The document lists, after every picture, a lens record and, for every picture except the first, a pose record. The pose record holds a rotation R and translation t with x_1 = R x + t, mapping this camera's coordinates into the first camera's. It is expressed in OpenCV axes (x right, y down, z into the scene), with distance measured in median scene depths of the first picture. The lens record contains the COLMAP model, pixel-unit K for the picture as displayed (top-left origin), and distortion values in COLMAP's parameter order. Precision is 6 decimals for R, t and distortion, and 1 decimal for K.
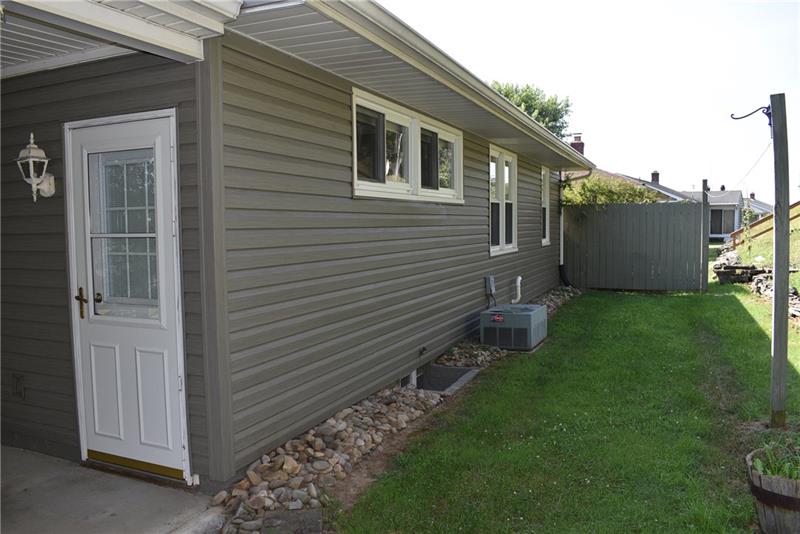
lens RADIAL K [[628.3, 0, 404.1], [0, 628.3, 267.6], [0, 0, 1]] dist [-0.090161, 0.011136]
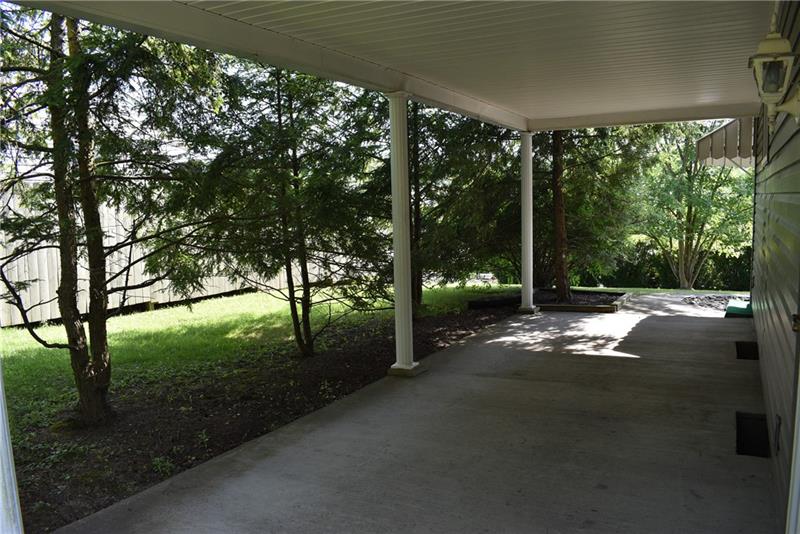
lens RADIAL K [[628.3, 0, 399.4], [0, 628.3, 264.3], [0, 0, 1]] dist [-0.090161, 0.011136]
pose [[-0.091843, 0.117352, -0.988834, -0.004585], [-0.049798, 0.991248, 0.122264, -0.041071], [0.994528, 0.060471, -0.085195, 0.711187]]
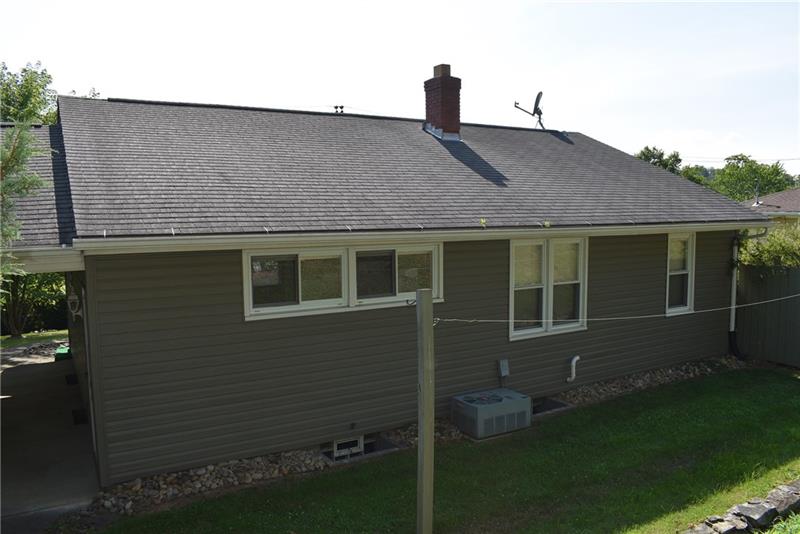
lens RADIAL K [[628.3, 0, 402.0], [0, 628.3, 264.3], [0, 0, 1]] dist [-0.090161, 0.011136]
pose [[0.808128, 0.054516, -0.586478, 1.383667], [-0.042888, 0.998511, 0.033718, -0.403226], [0.587443, -0.002096, 0.809263, 0.028253]]
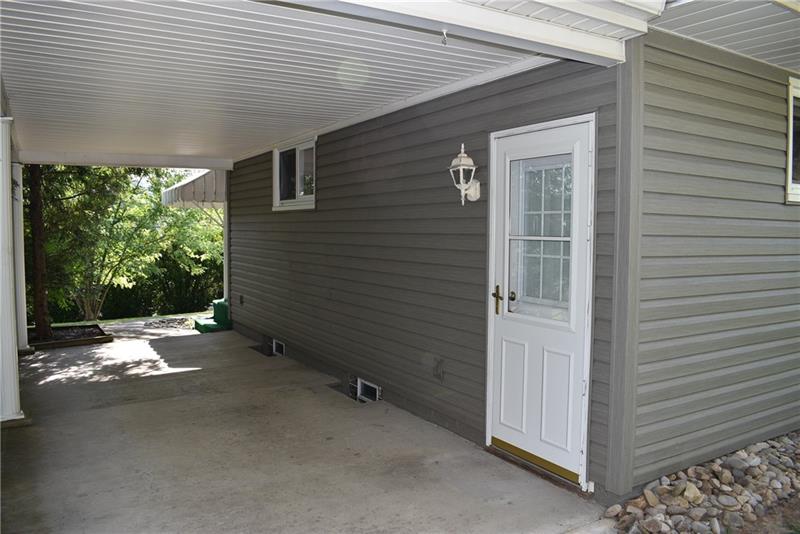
lens RADIAL K [[628.3, 0, 407.6], [0, 628.3, 268.8], [0, 0, 1]] dist [-0.090161, 0.011136]
pose [[0.815426, 0.053545, -0.576379, -0.024422], [-0.057296, 0.998289, 0.011680, -0.000409], [0.576018, 0.023500, 0.817099, 0.010485]]
